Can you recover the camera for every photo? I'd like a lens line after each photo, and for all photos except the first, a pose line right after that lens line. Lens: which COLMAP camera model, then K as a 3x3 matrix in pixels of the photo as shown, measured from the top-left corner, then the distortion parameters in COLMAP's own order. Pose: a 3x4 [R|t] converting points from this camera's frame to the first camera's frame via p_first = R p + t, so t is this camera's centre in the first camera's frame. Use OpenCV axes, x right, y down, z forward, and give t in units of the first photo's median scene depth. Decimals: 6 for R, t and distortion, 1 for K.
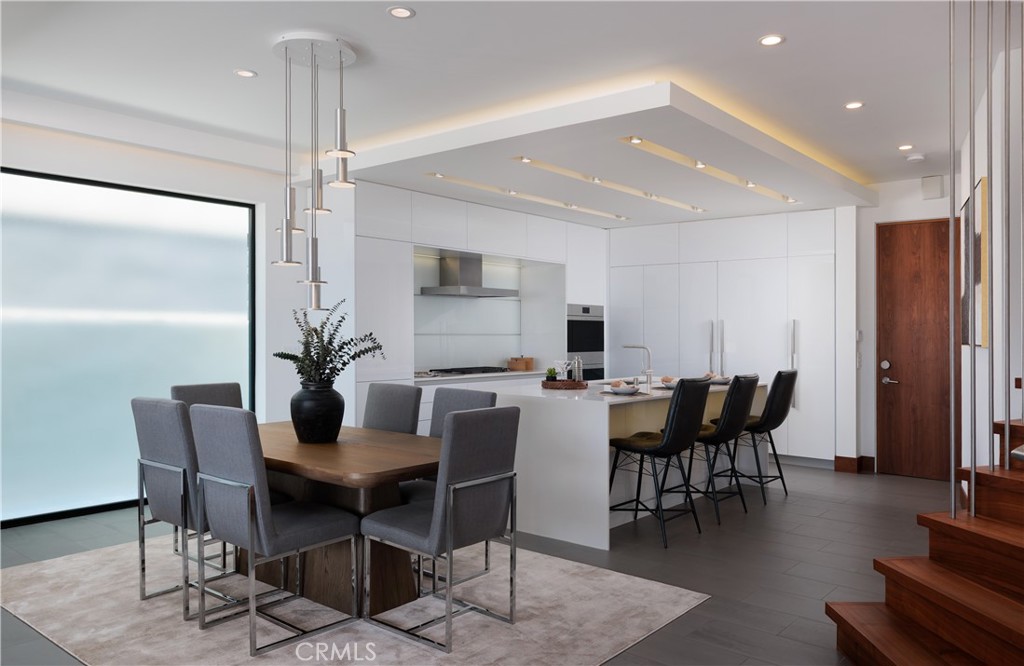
lens RADIAL K [[749.2, 0, 515.2], [0, 749.2, 338.0], [0, 0, 1]] dist [-0.007957, 0.001693]
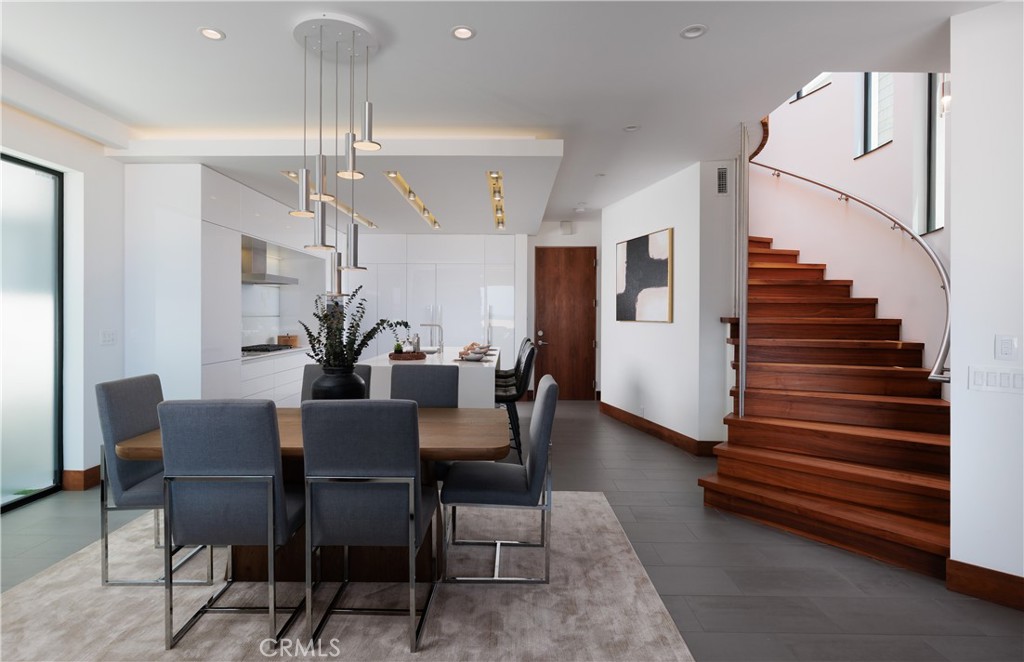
lens RADIAL K [[513.8, 0, 510.5], [0, 513.8, 320.3], [0, 0, 1]] dist [-0.001120, 0.000035]
pose [[0.781335, -0.011329, 0.624009, -0.342784], [0.005342, 0.999920, 0.011465, -0.007342], [-0.624089, -0.005625, 0.781333, 0.207712]]
